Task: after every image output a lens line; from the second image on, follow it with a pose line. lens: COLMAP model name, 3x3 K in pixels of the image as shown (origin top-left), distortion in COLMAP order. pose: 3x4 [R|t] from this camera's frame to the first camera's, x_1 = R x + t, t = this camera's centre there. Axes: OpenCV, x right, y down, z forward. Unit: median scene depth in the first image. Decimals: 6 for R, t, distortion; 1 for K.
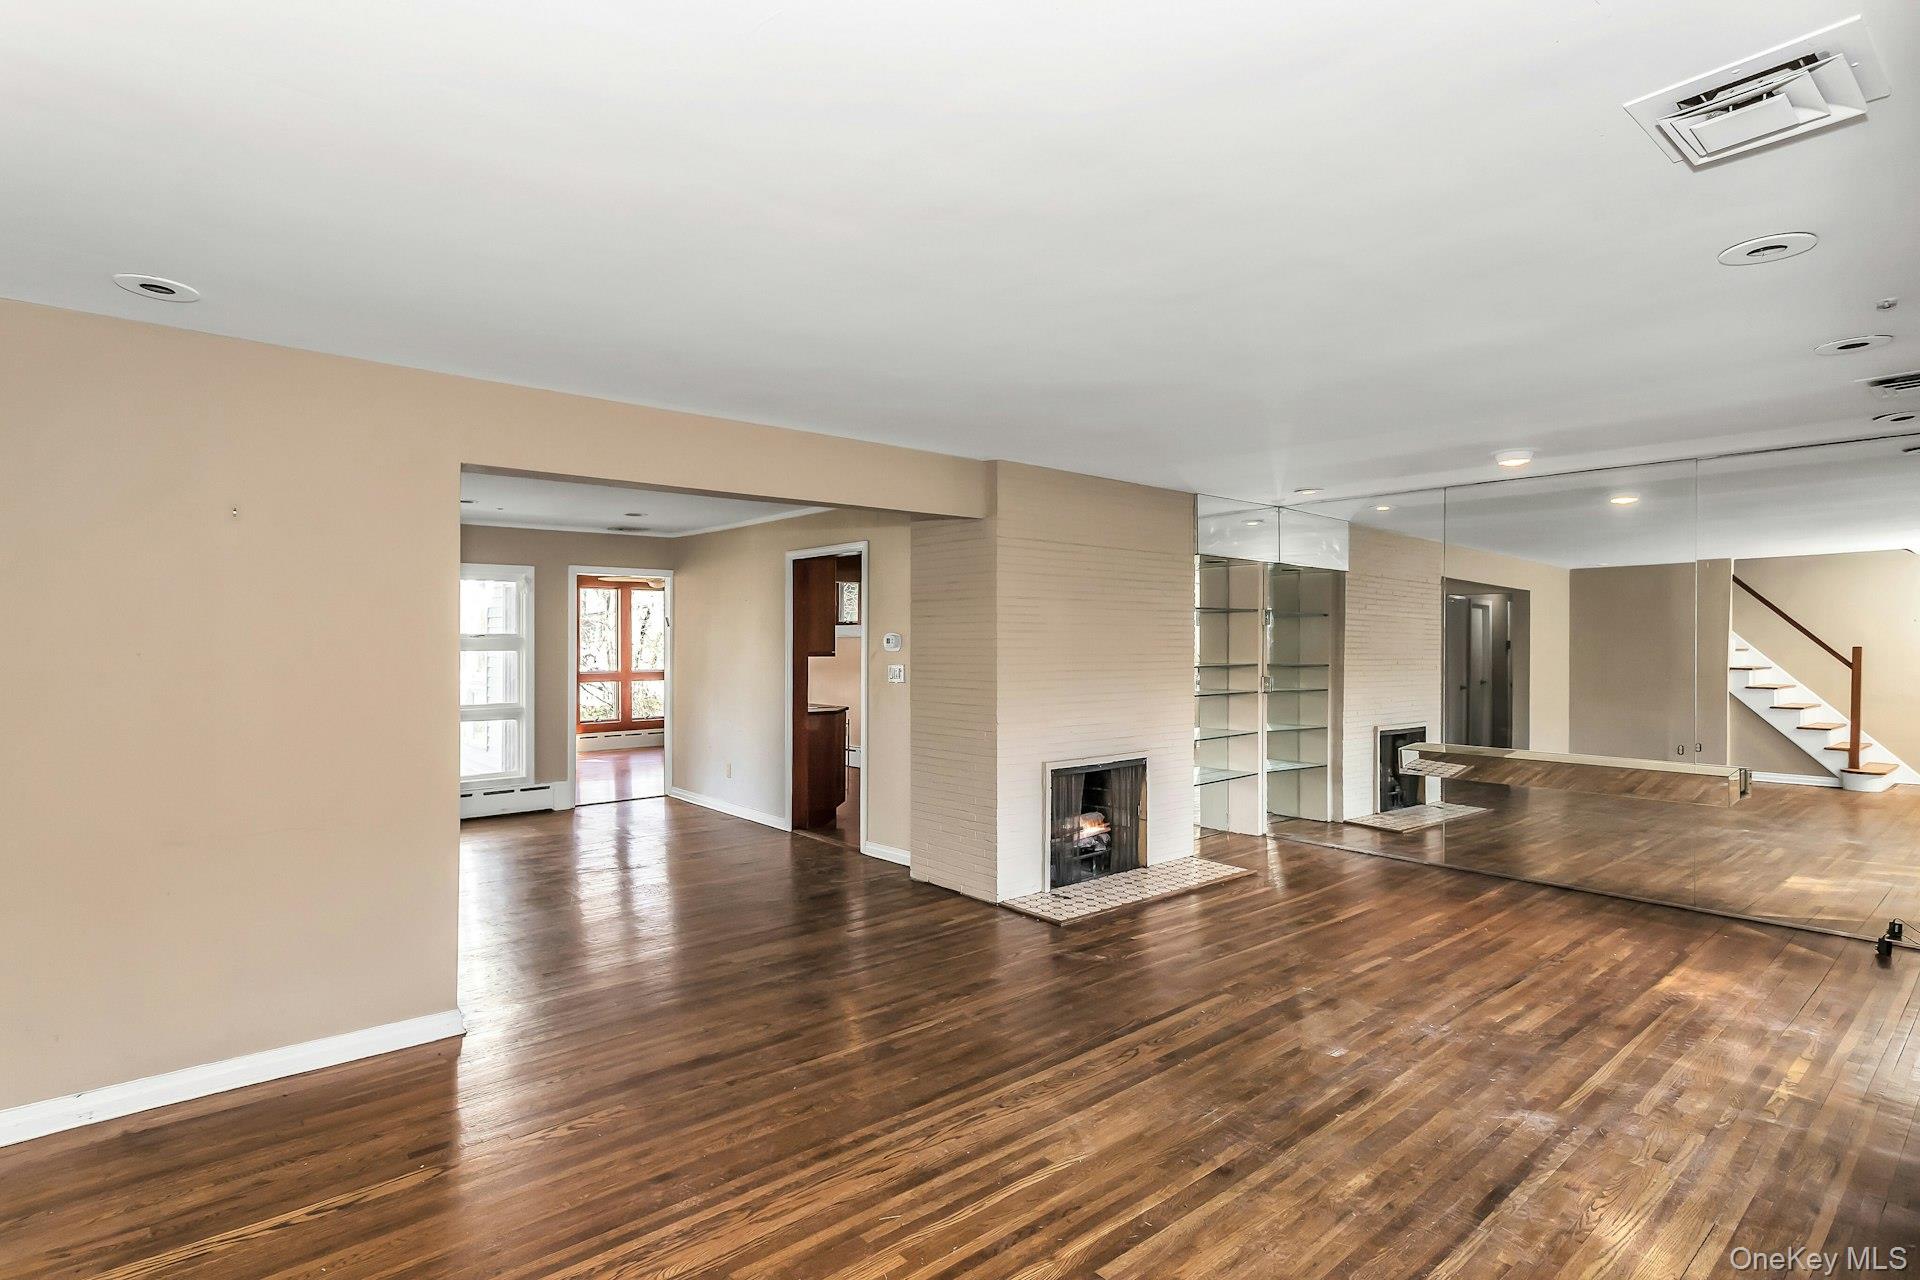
lens RADIAL K [[958.8, 0, 935.9], [0, 958.8, 667.4], [0, 0, 1]] dist [-0.000270, 0.002495]
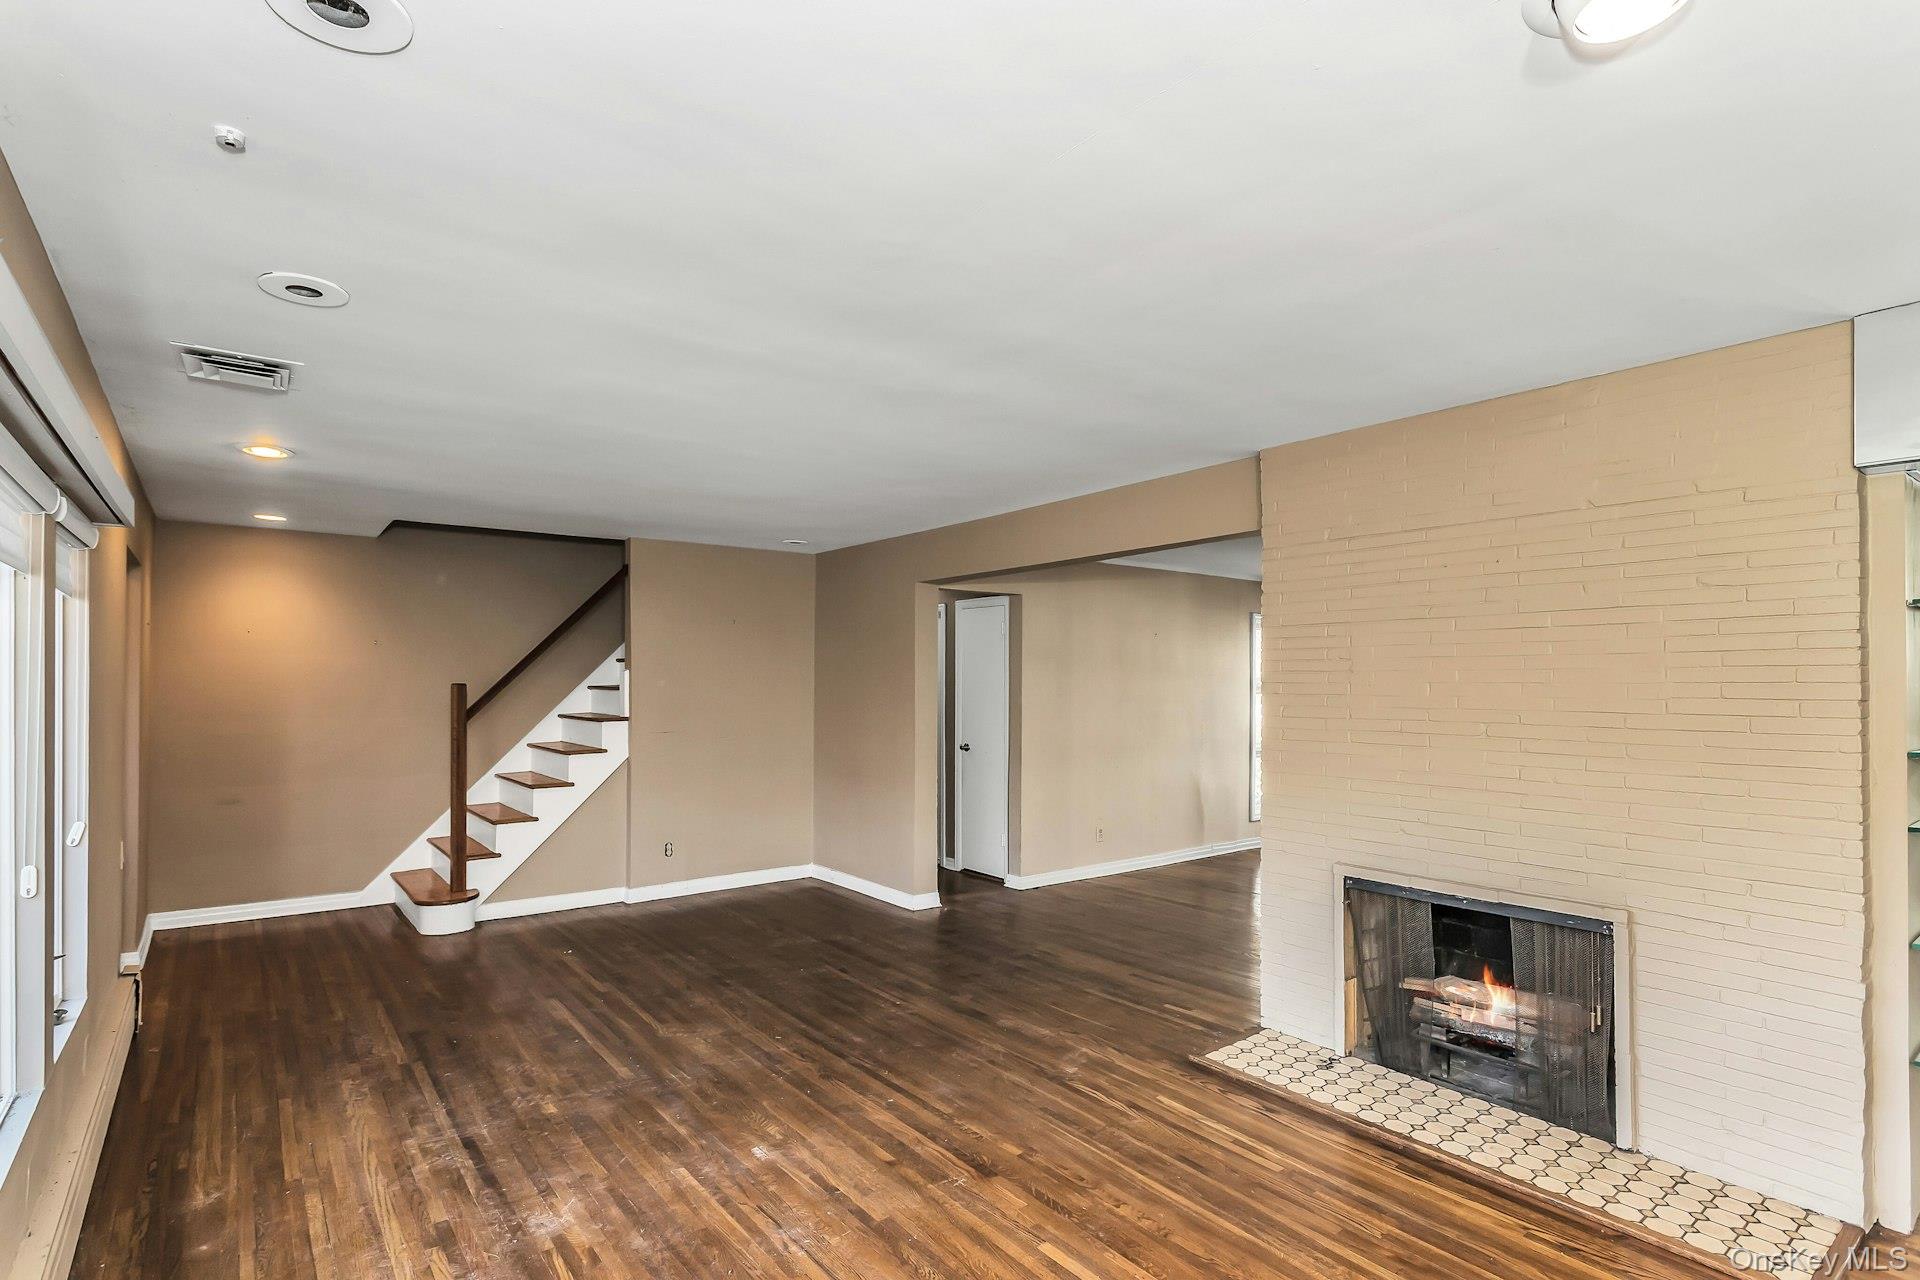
lens RADIAL K [[958.8, 0, 958.3], [0, 958.8, 674.7], [0, 0, 1]] dist [-0.000270, 0.002495]
pose [[-0.040482, -0.005766, -0.999164, 1.027894], [-0.030566, 0.999522, -0.004530, -0.028824], [0.998713, 0.030358, -0.040639, 0.959270]]
